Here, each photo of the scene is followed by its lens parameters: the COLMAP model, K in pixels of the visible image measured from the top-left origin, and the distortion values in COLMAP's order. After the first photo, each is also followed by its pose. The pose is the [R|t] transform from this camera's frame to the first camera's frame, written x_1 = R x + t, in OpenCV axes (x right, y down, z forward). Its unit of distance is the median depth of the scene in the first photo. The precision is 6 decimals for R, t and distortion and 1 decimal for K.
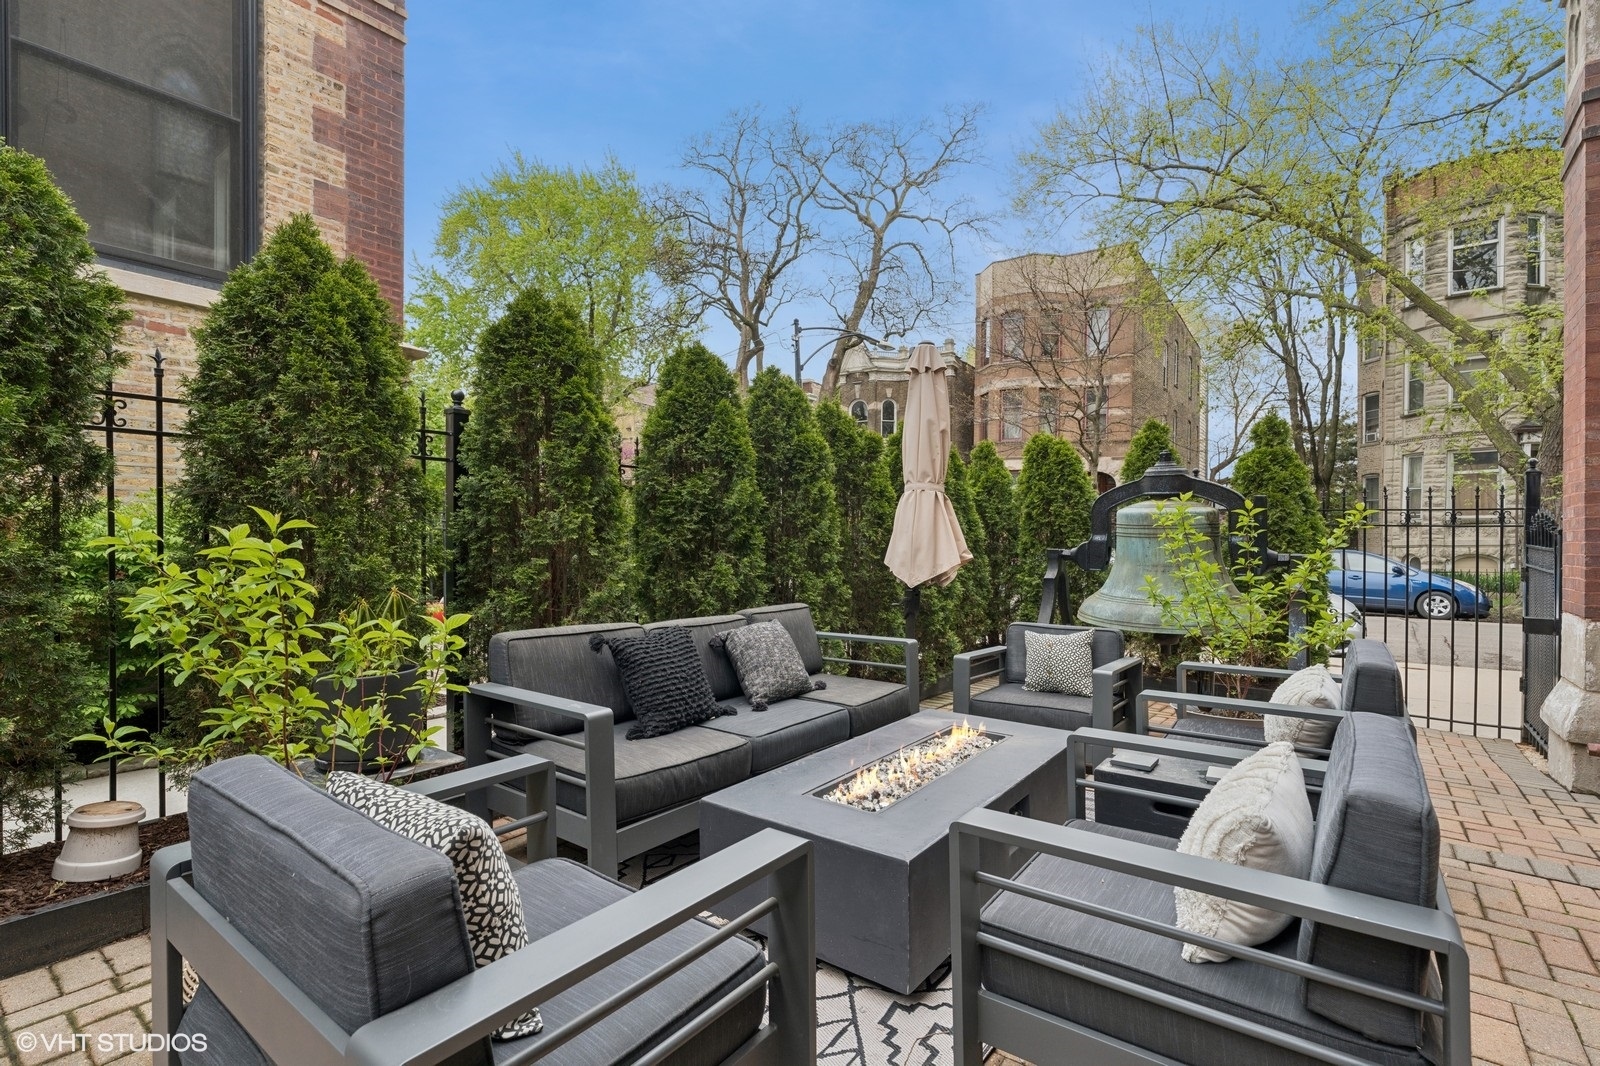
lens RADIAL K [[731.7, 0, 798.8], [0, 731.7, 534.1], [0, 0, 1]] dist [-0.006402, 0.001883]
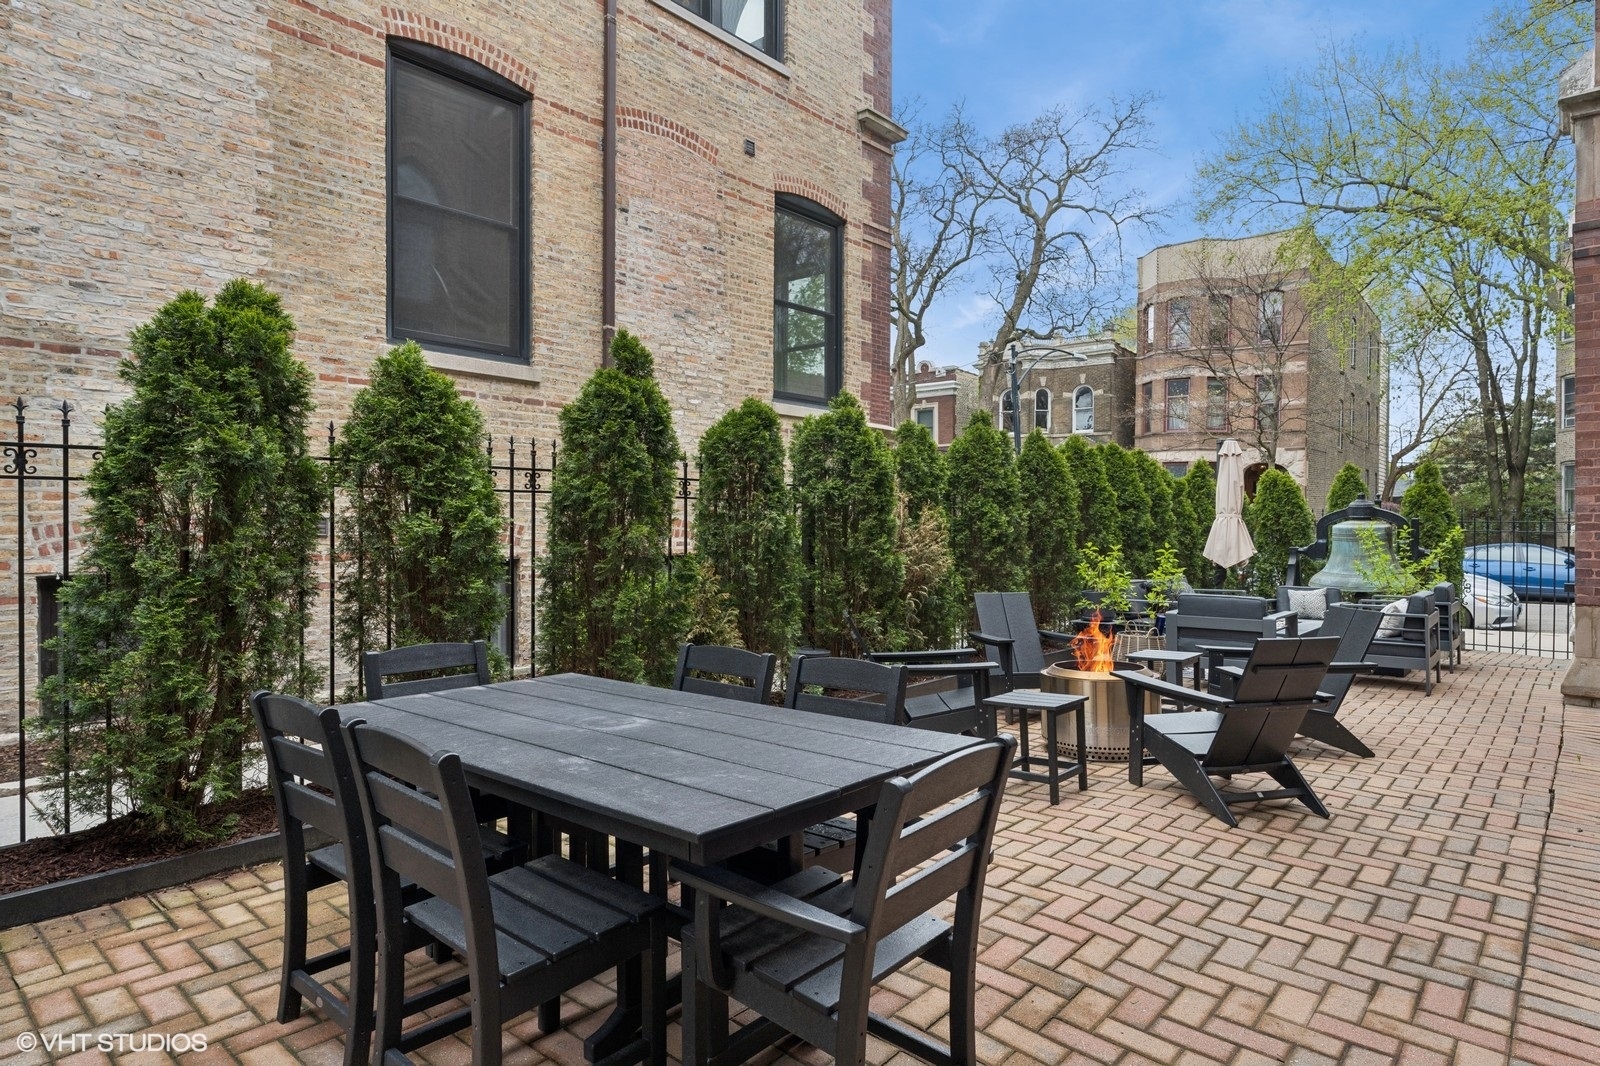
lens RADIAL K [[898.3, 0, 800.6], [0, 898.3, 538.4], [0, 0, 1]] dist [0.002458, -0.005065]
pose [[0.997555, -0.005864, -0.069644, -0.132001], [0.006972, 0.999853, 0.015675, -0.008315], [0.069542, -0.016122, 0.997449, -0.238580]]
